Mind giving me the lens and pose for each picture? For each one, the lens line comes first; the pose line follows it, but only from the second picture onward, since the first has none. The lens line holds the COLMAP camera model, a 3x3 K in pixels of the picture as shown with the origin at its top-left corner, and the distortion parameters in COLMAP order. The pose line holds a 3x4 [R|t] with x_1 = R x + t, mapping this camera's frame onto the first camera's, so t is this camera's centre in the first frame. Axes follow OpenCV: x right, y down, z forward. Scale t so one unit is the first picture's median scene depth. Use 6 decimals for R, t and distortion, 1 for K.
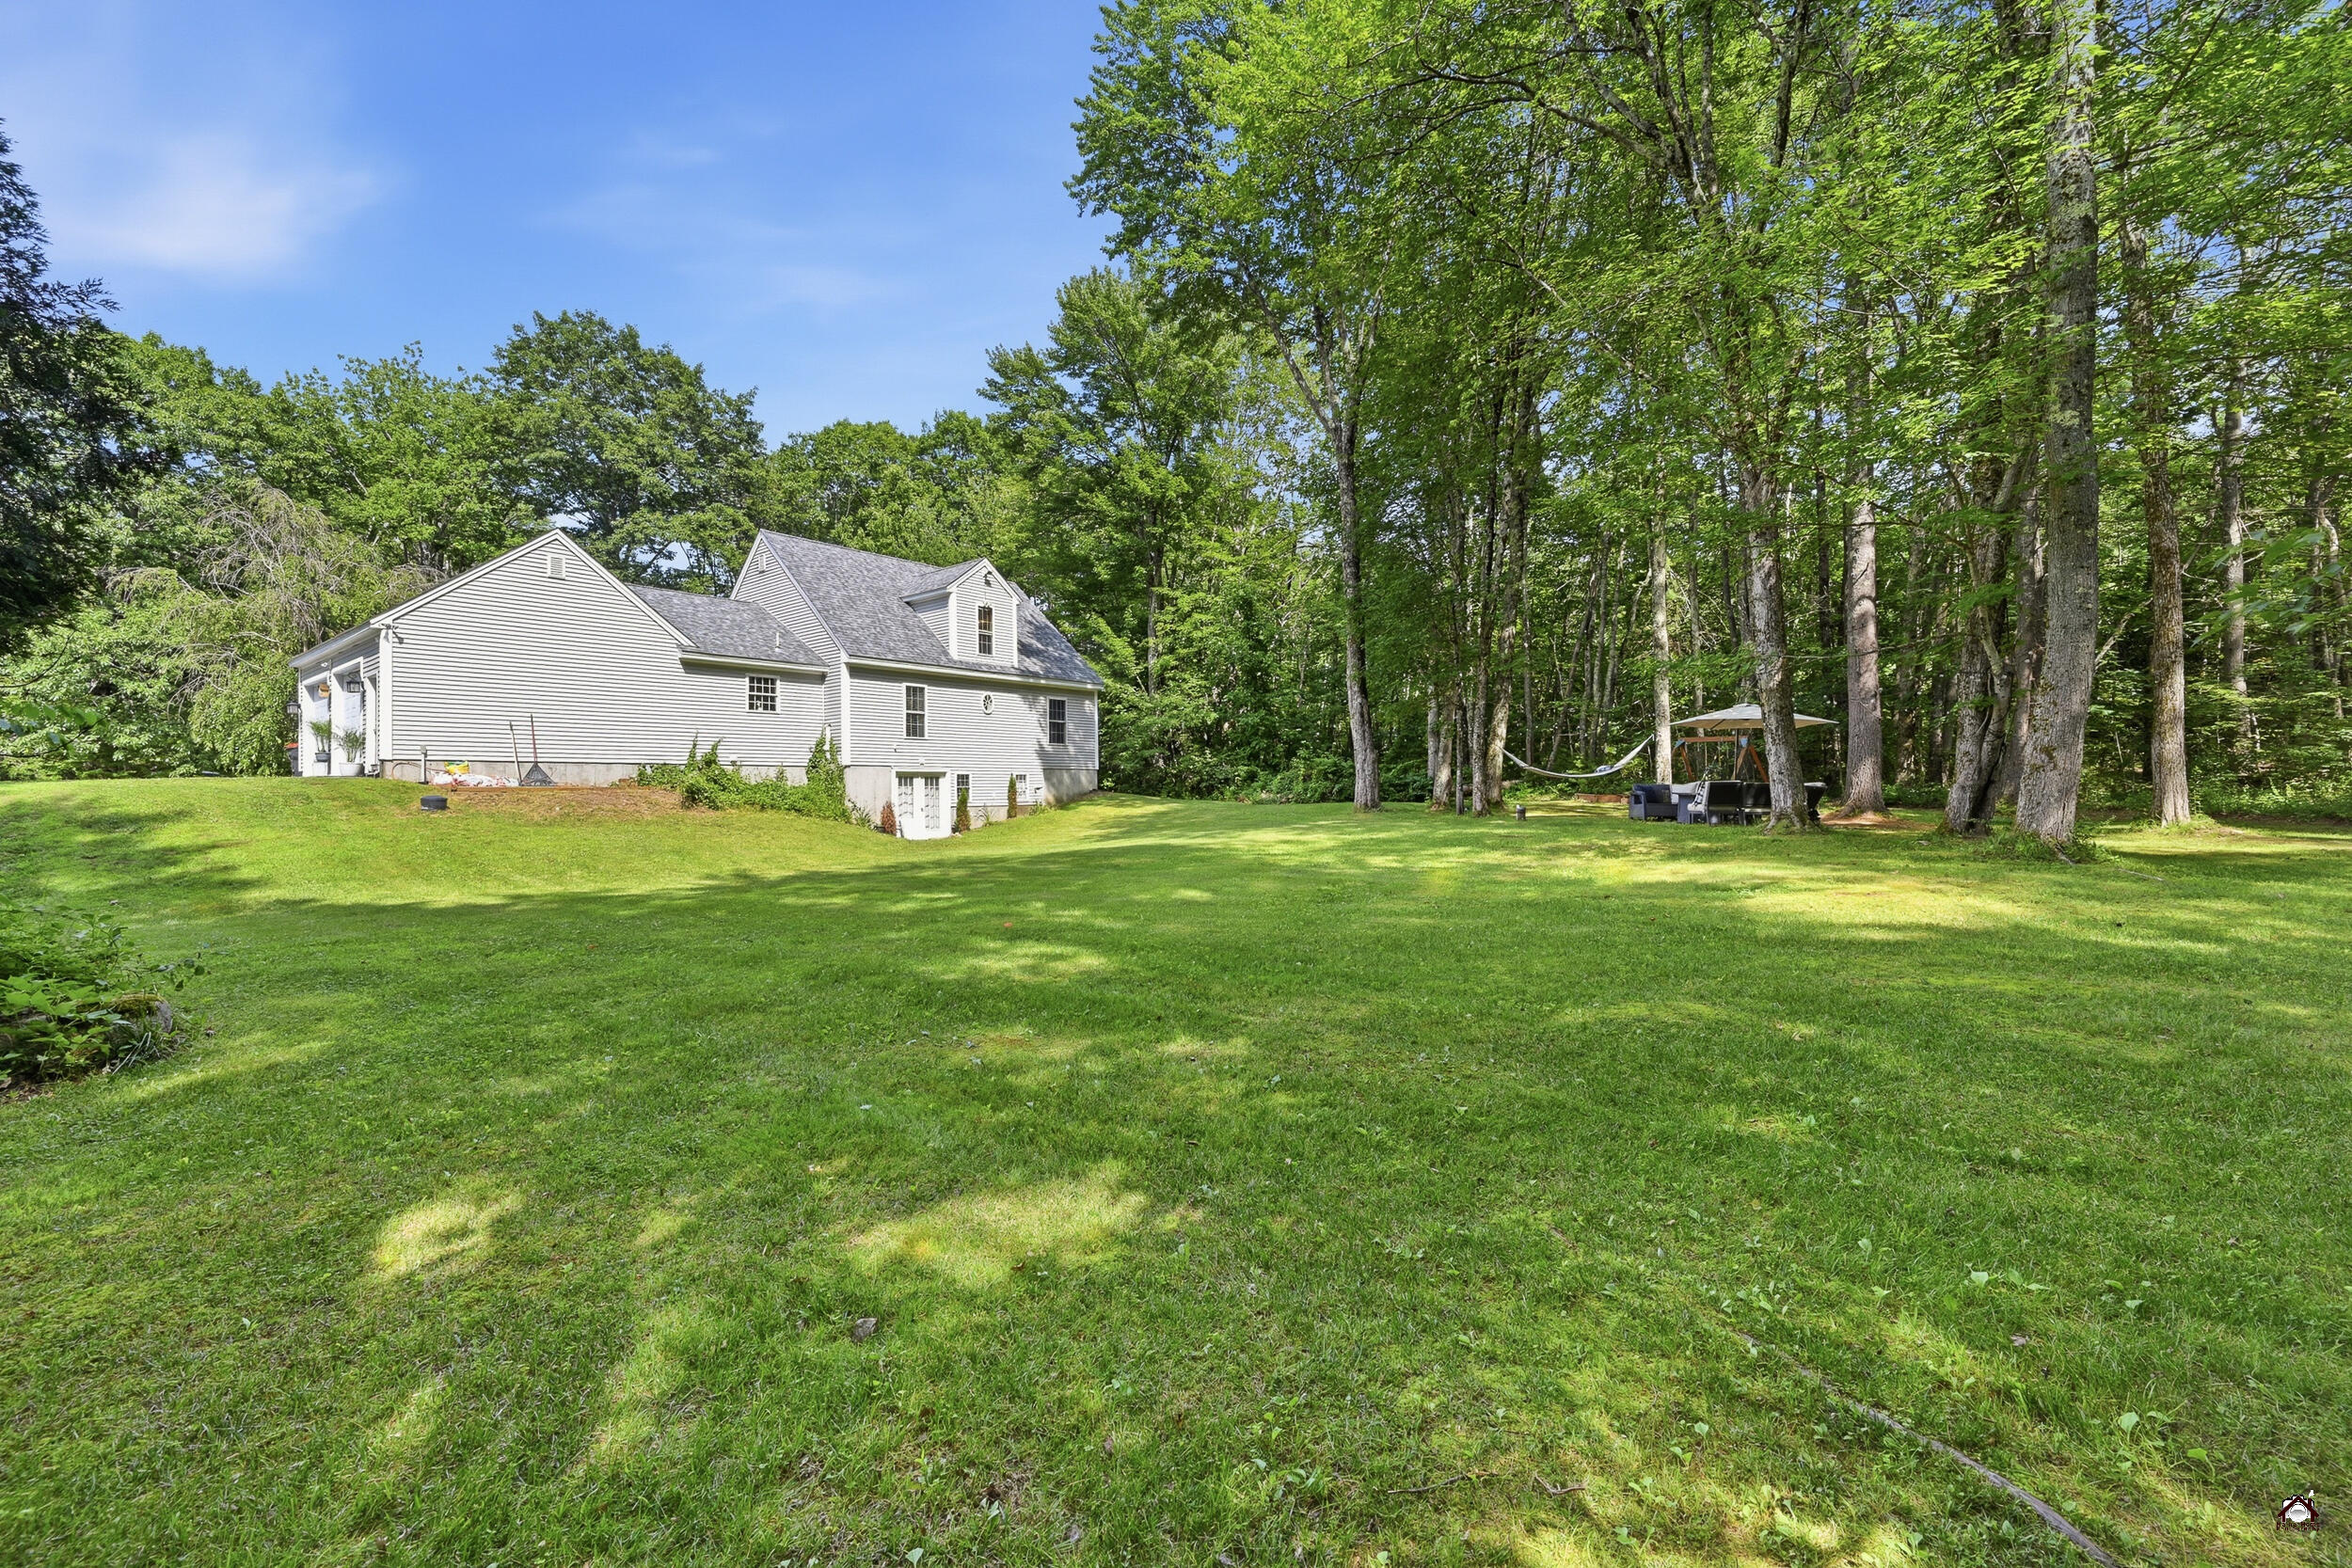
lens RADIAL K [[933.9, 0, 1177.7], [0, 933.9, 796.3], [0, 0, 1]] dist [-0.000928, 0.000075]
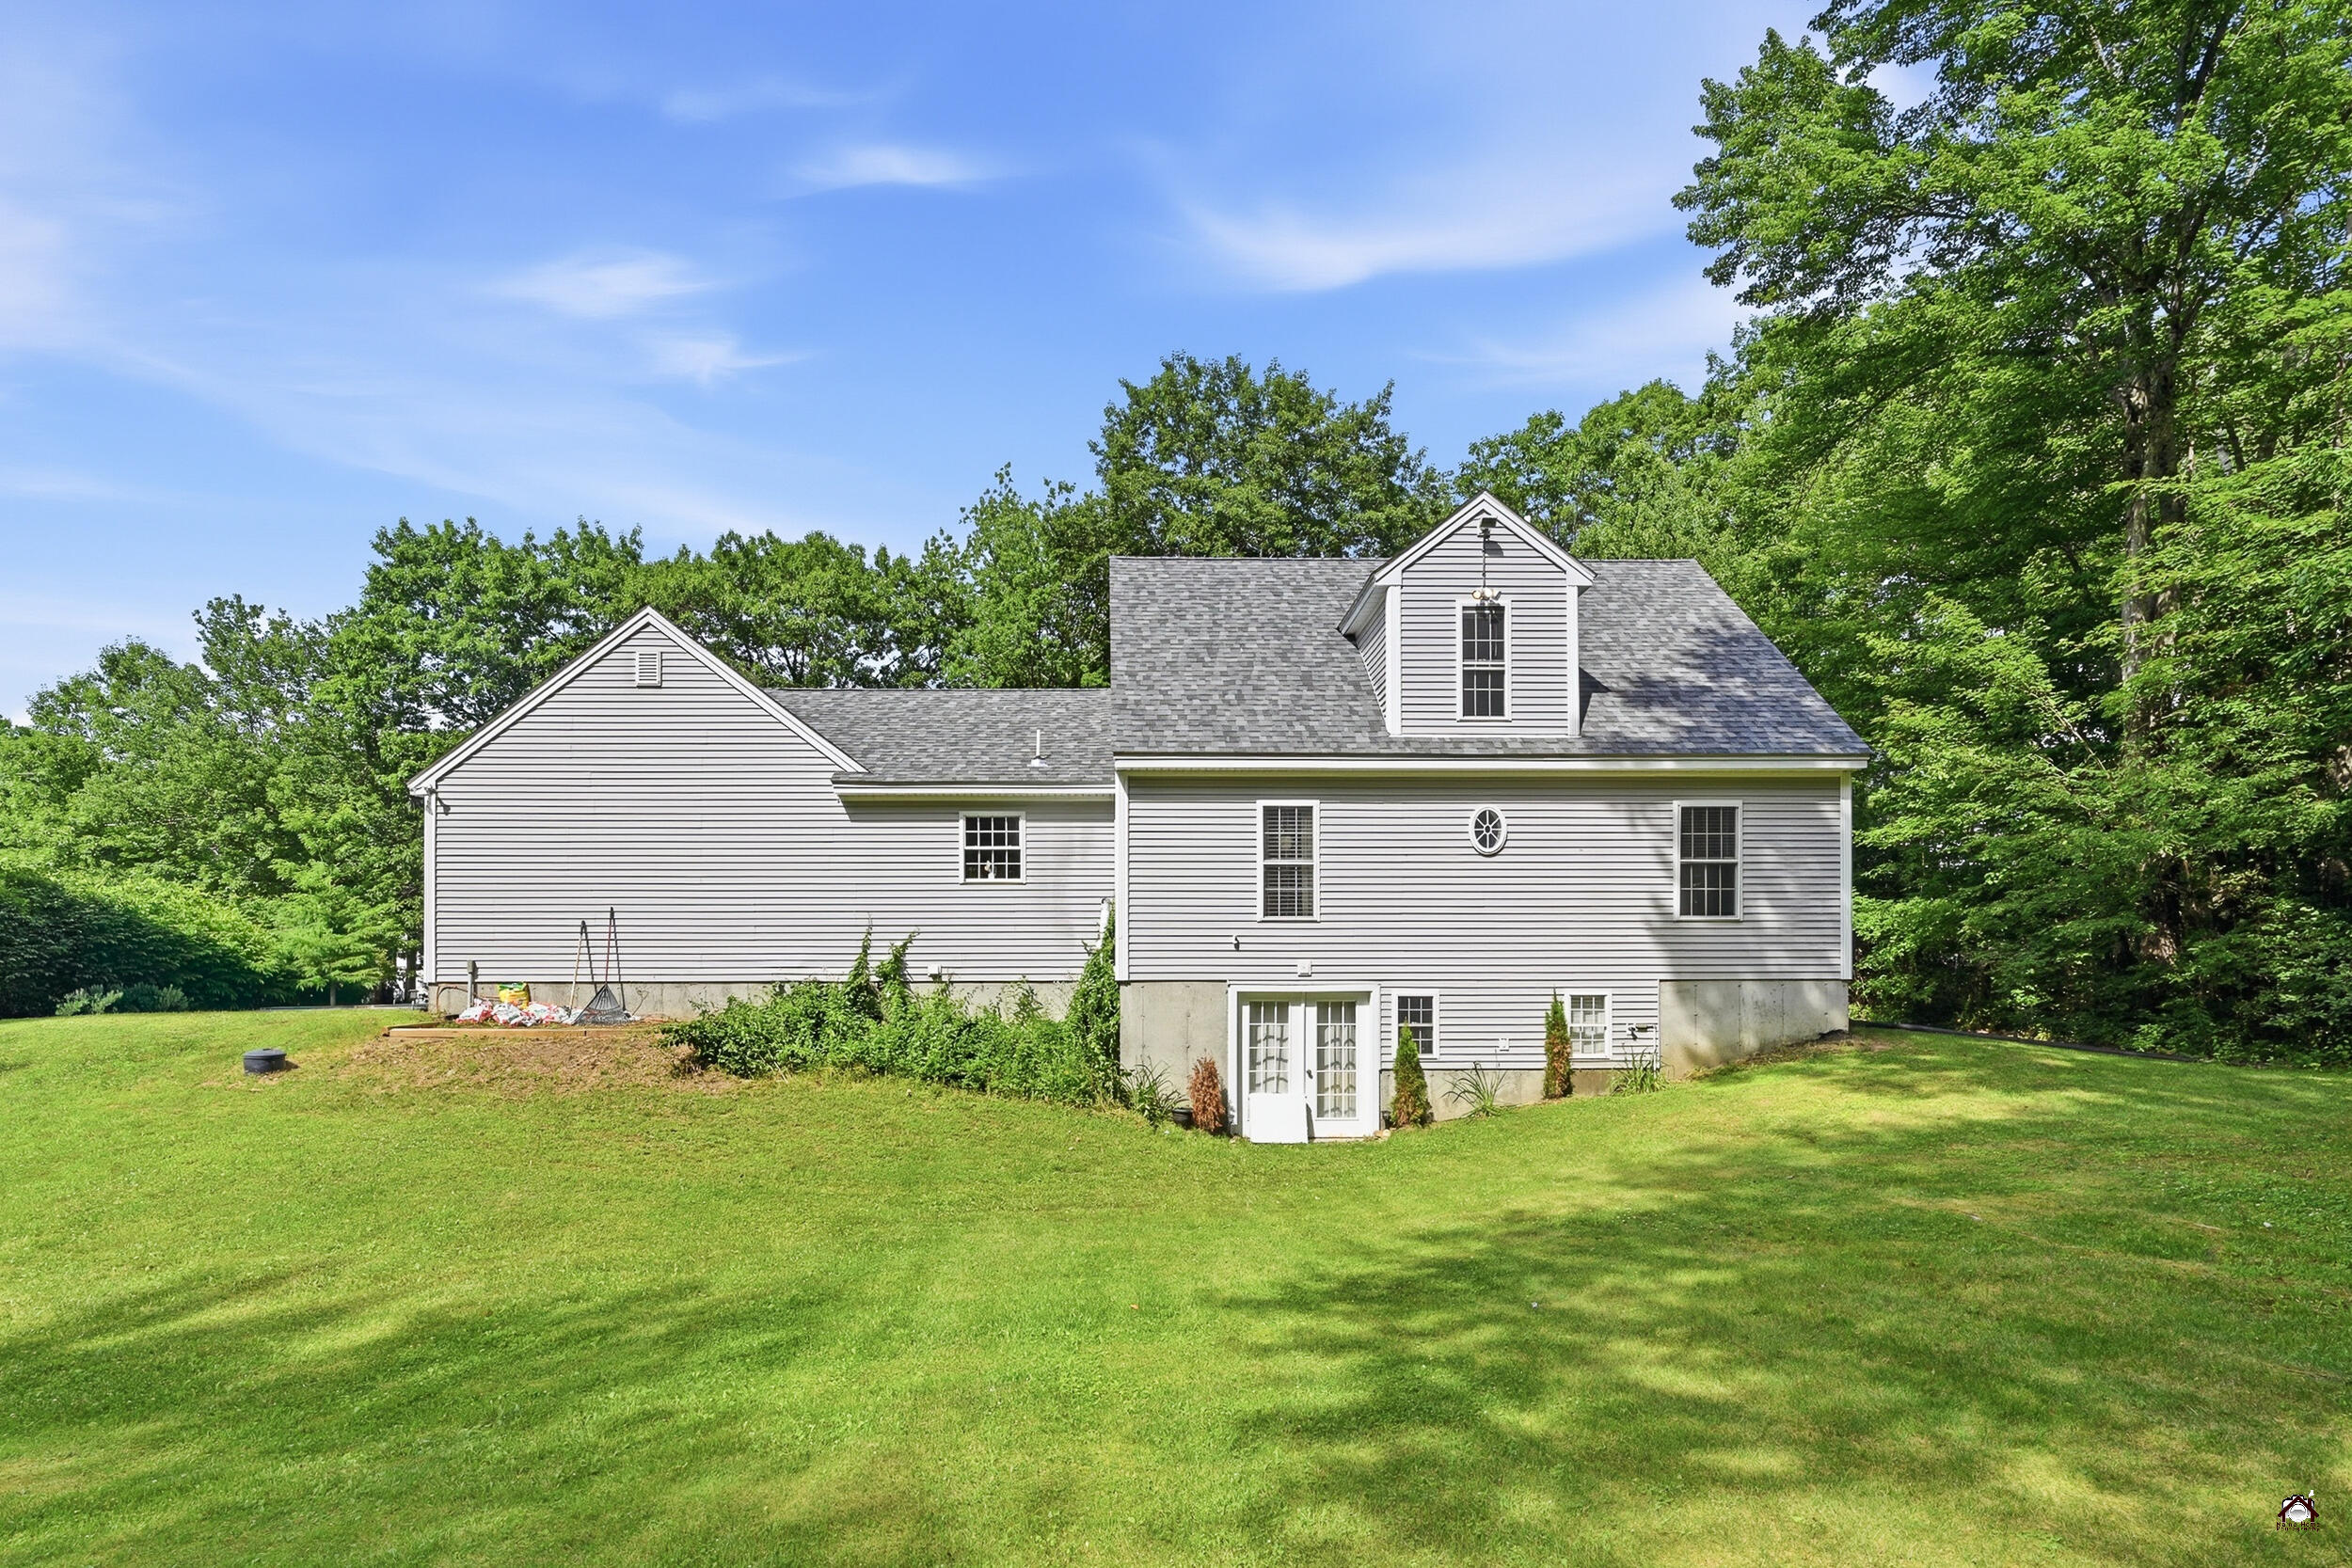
lens RADIAL K [[1176.4, 0, 1126.0], [0, 1176.4, 983.0], [0, 0, 1]] dist [-0.004520, -0.000650]
pose [[0.655634, 0.013783, -0.754953, 0.099803], [-0.008117, 0.999904, 0.011206, -0.035533], [0.755035, -0.001219, 0.655684, 0.541985]]
